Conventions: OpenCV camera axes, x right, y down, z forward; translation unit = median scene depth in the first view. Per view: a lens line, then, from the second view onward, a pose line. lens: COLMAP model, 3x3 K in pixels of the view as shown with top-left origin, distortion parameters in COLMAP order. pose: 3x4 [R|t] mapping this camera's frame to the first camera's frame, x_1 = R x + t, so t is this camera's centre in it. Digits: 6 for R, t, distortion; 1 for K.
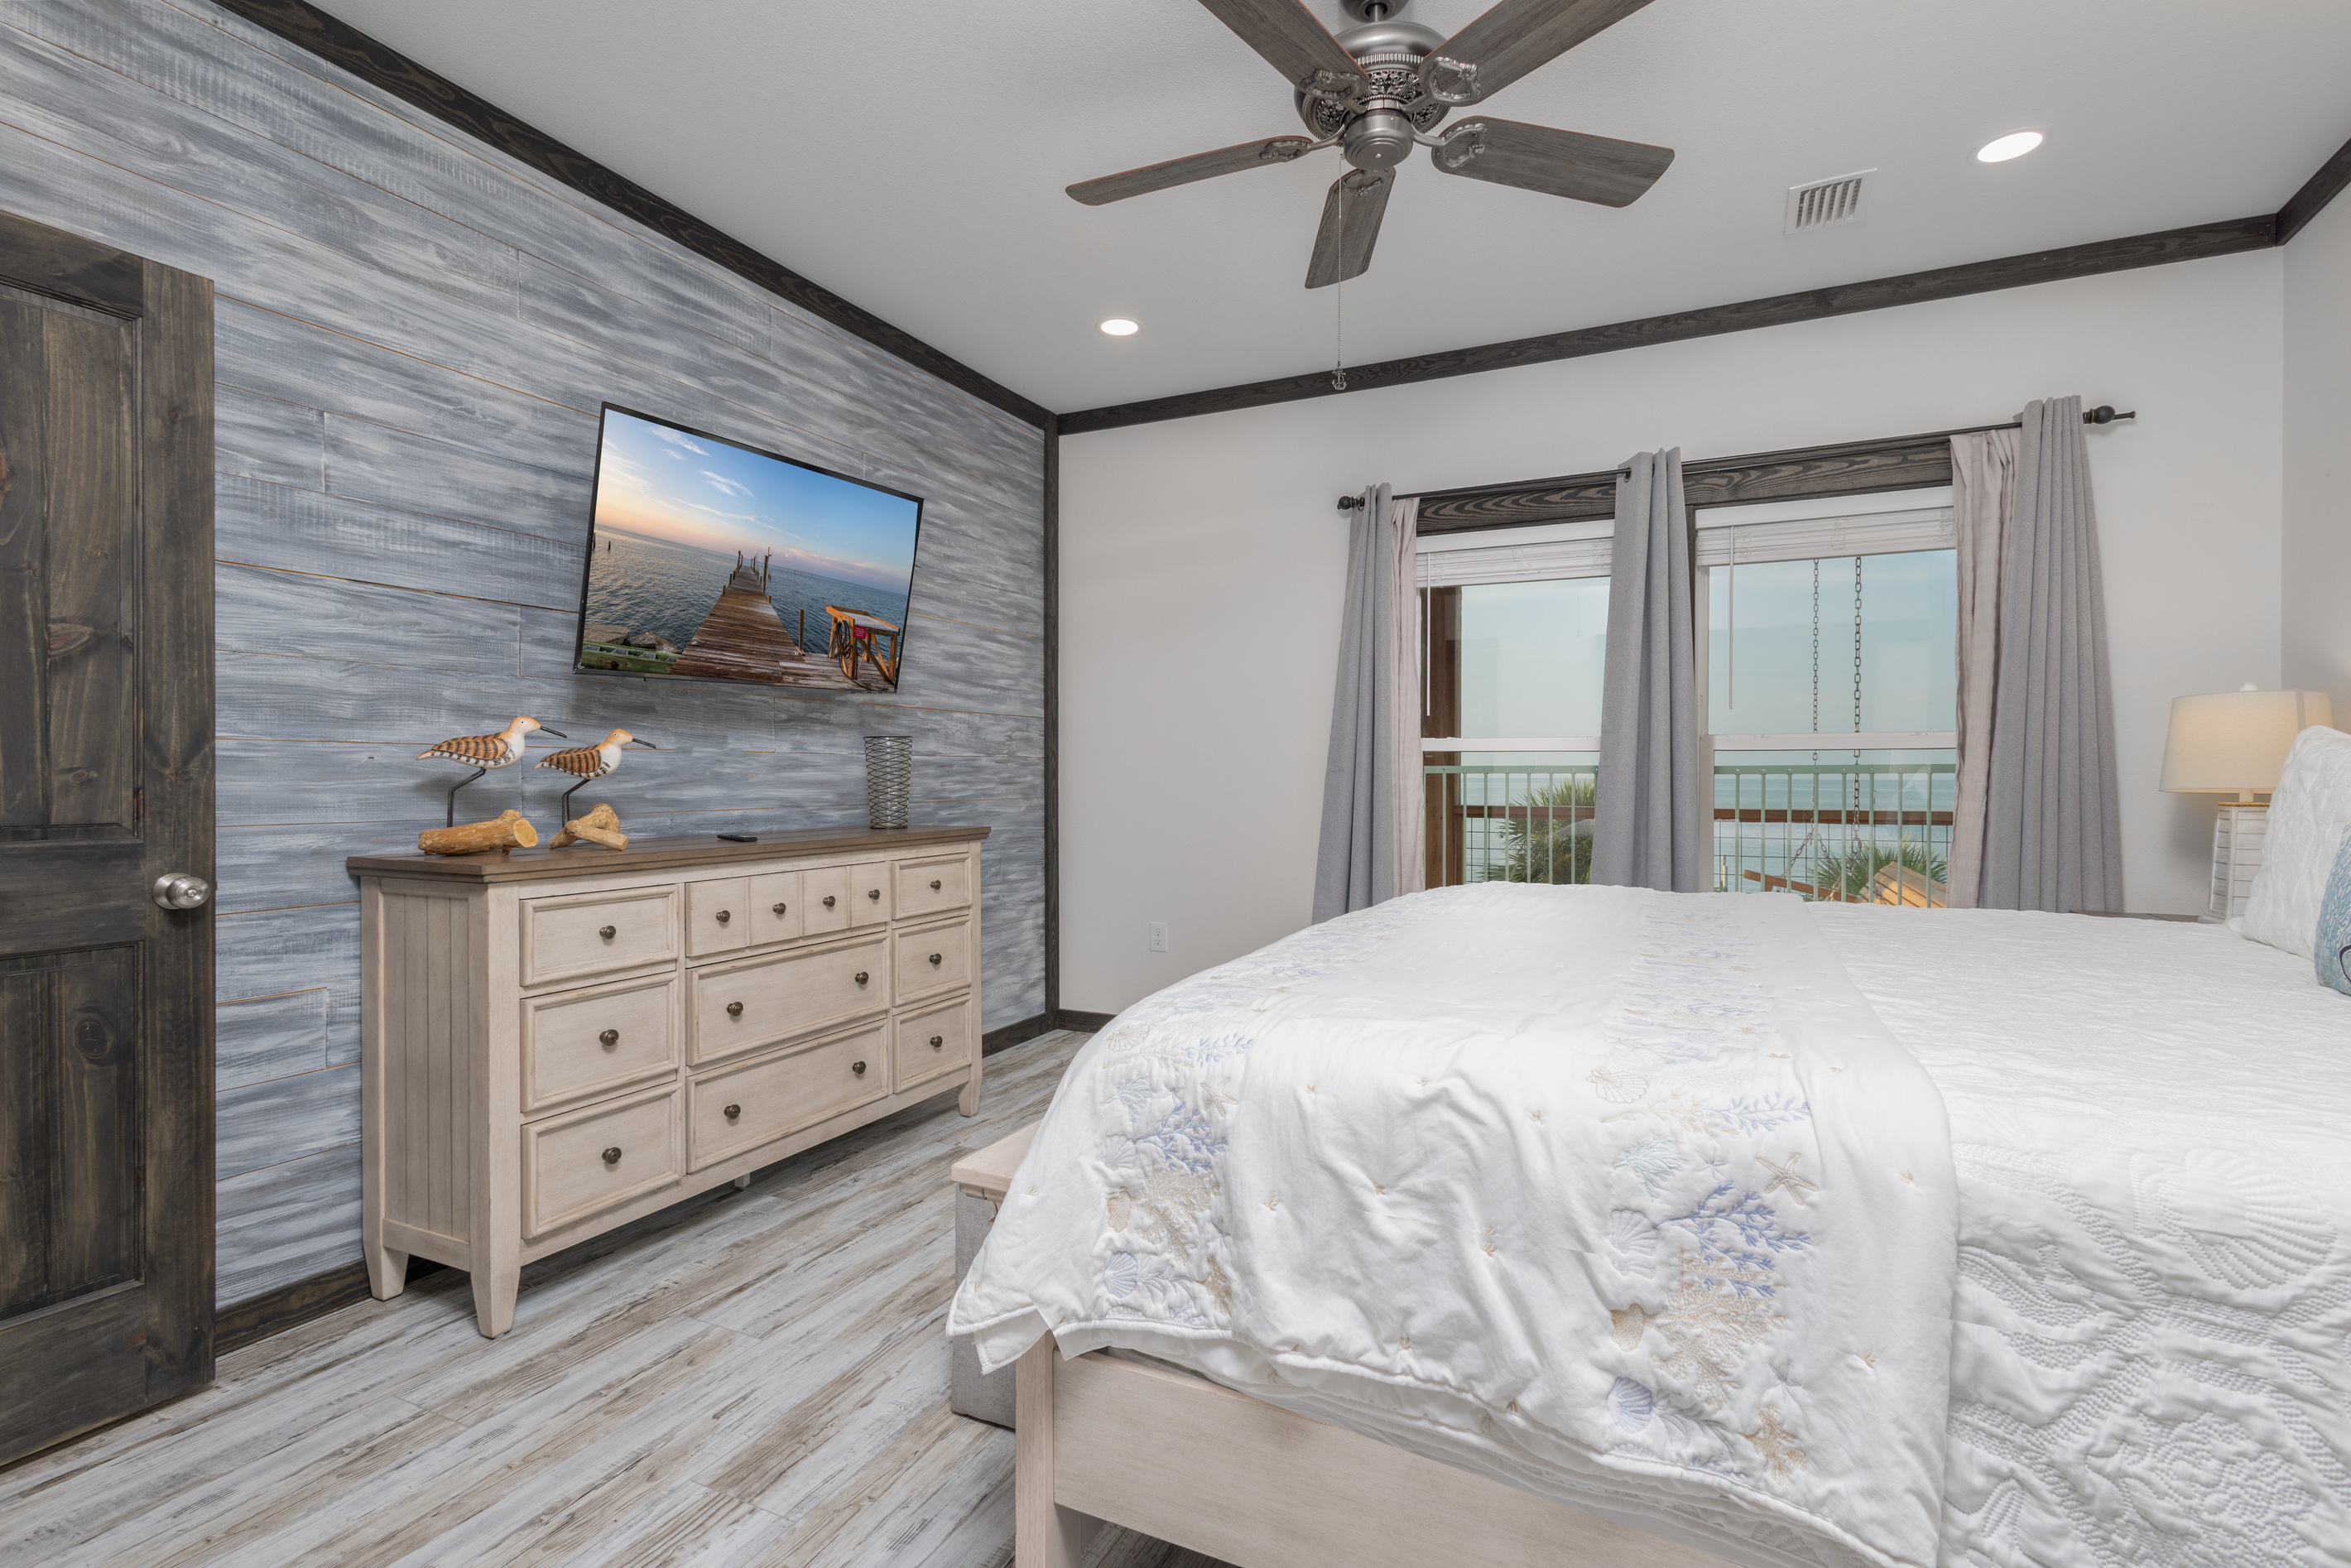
lens RADIAL K [[1081.1, 0, 1161.8], [0, 1081.1, 777.6], [0, 0, 1]] dist [0.002803, 0.000343]
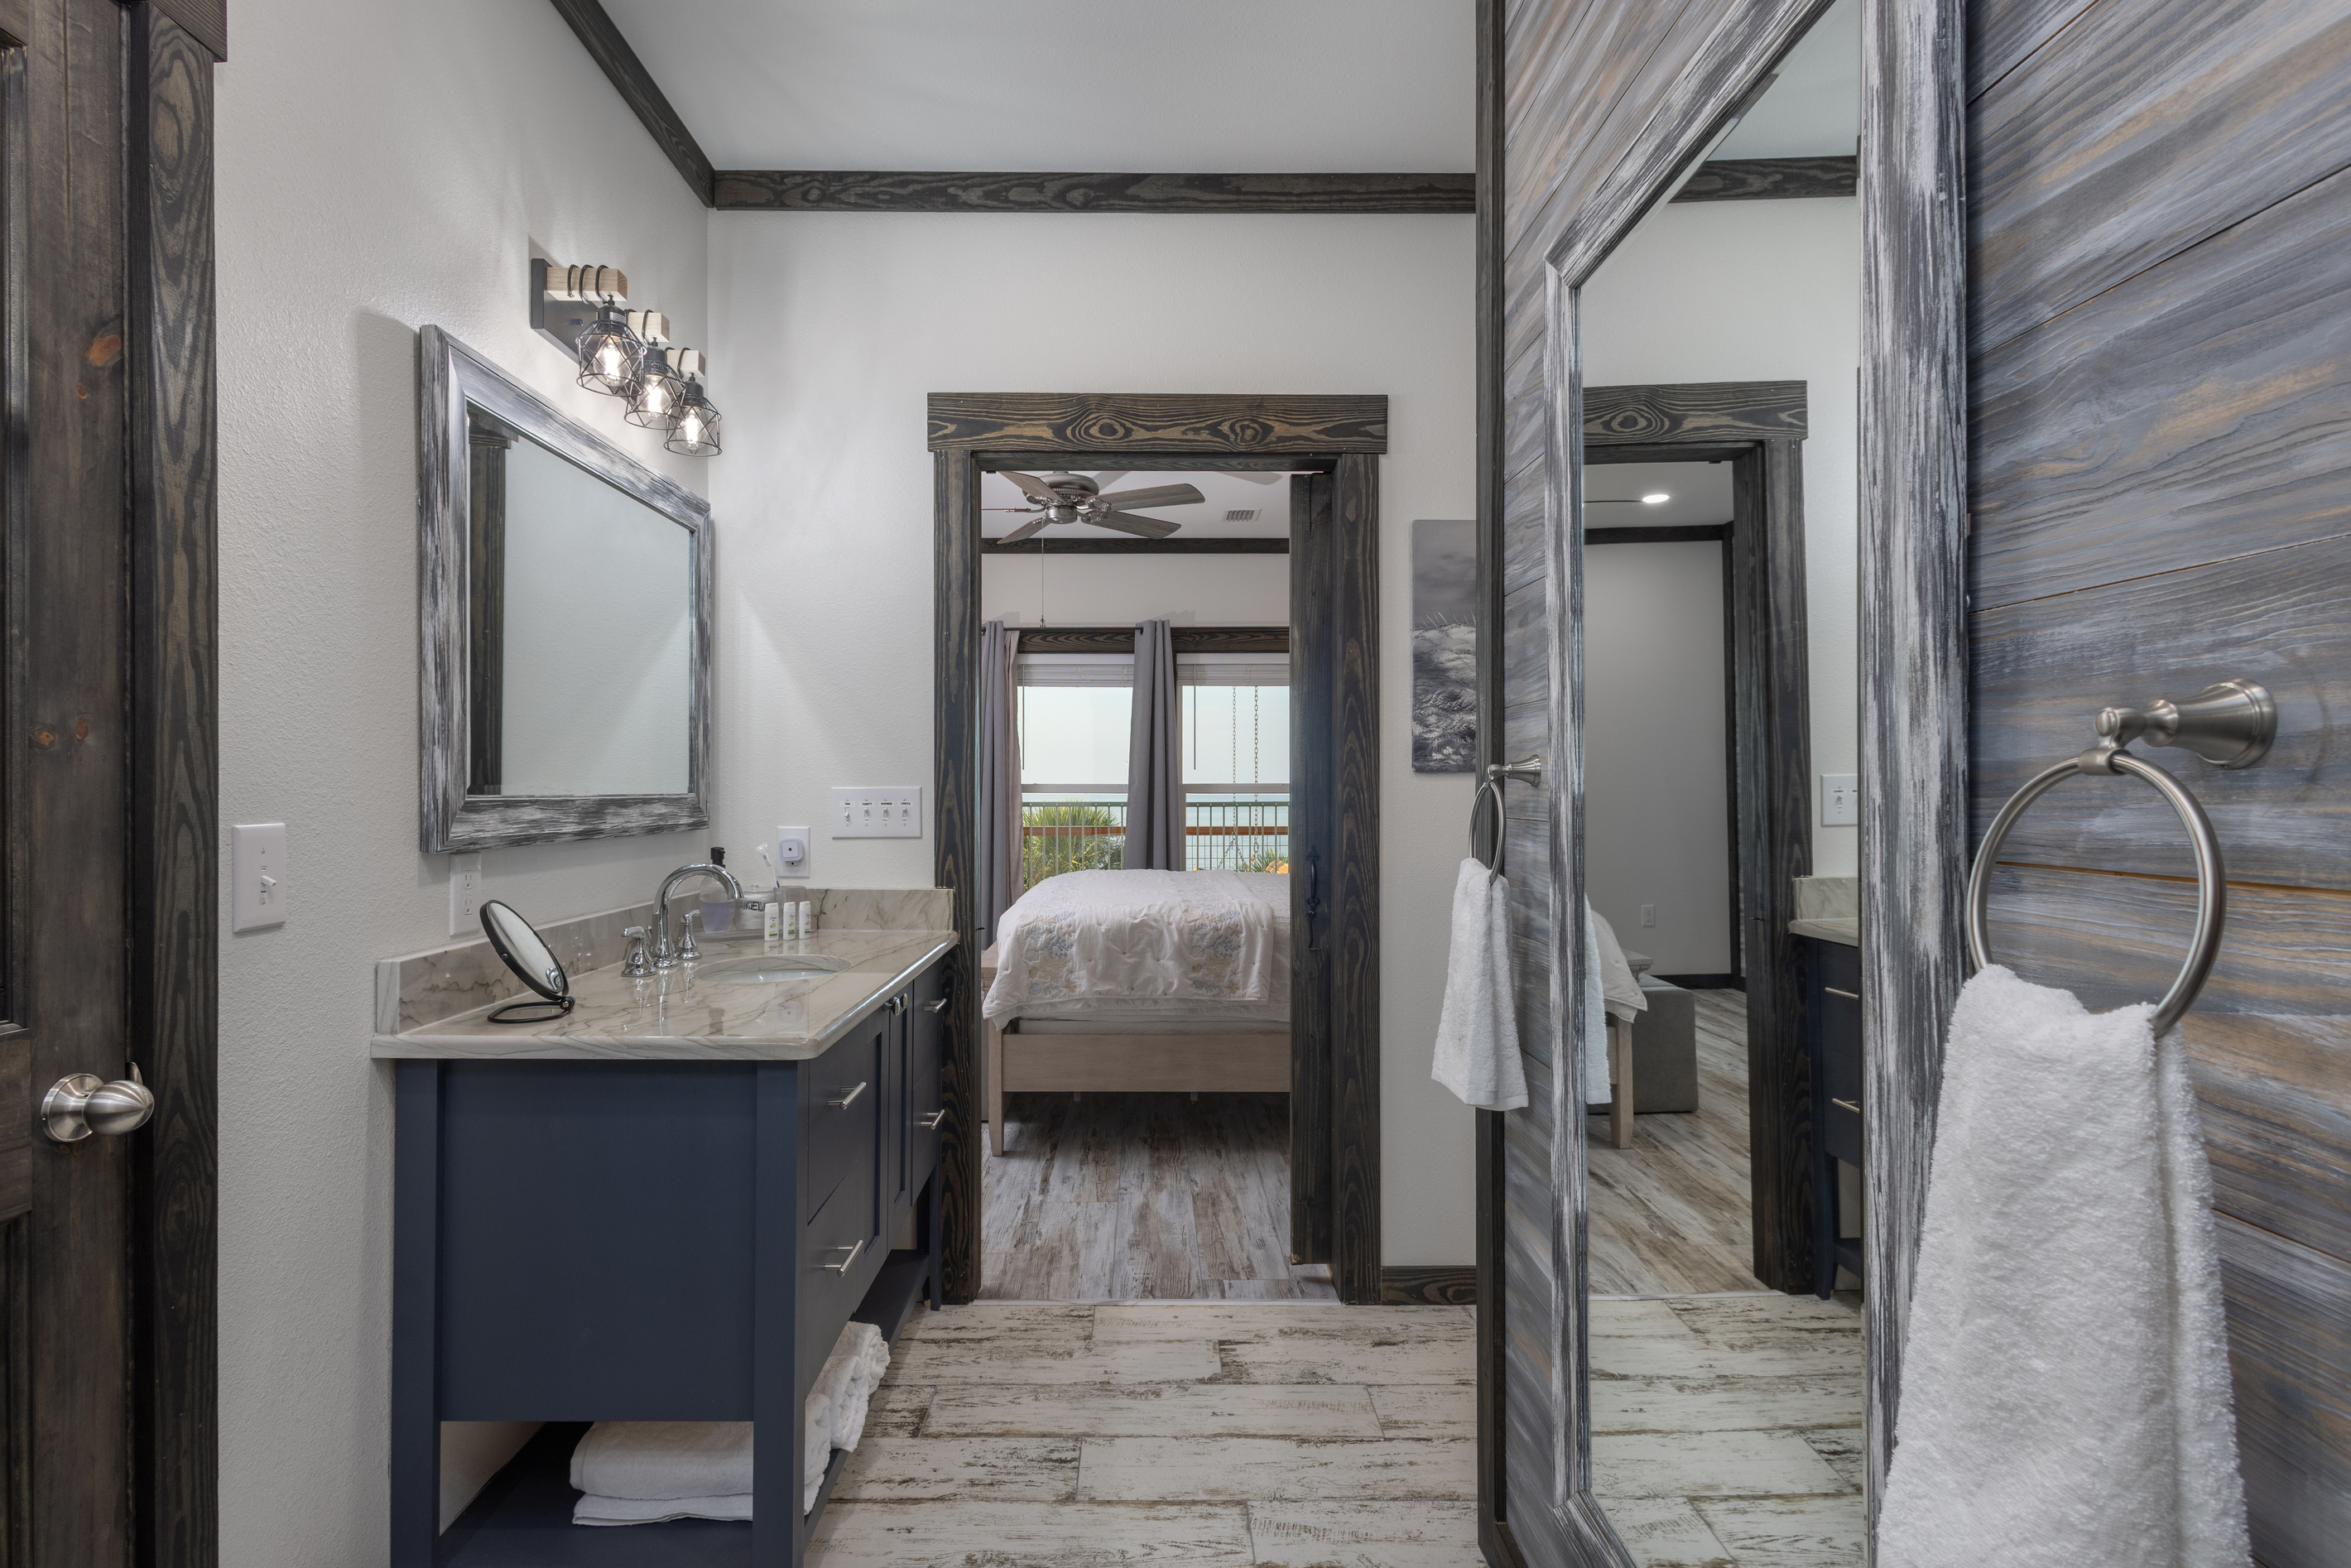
lens RADIAL K [[1081.1, 0, 1161.8], [0, 1081.1, 777.6], [0, 0, 1]] dist [0.002803, 0.000343]
pose [[0.888400, 0.004066, 0.459051, -0.315690], [0.001620, 0.999927, -0.011992, -0.028154], [-0.459066, 0.011397, 0.888329, -0.515819]]
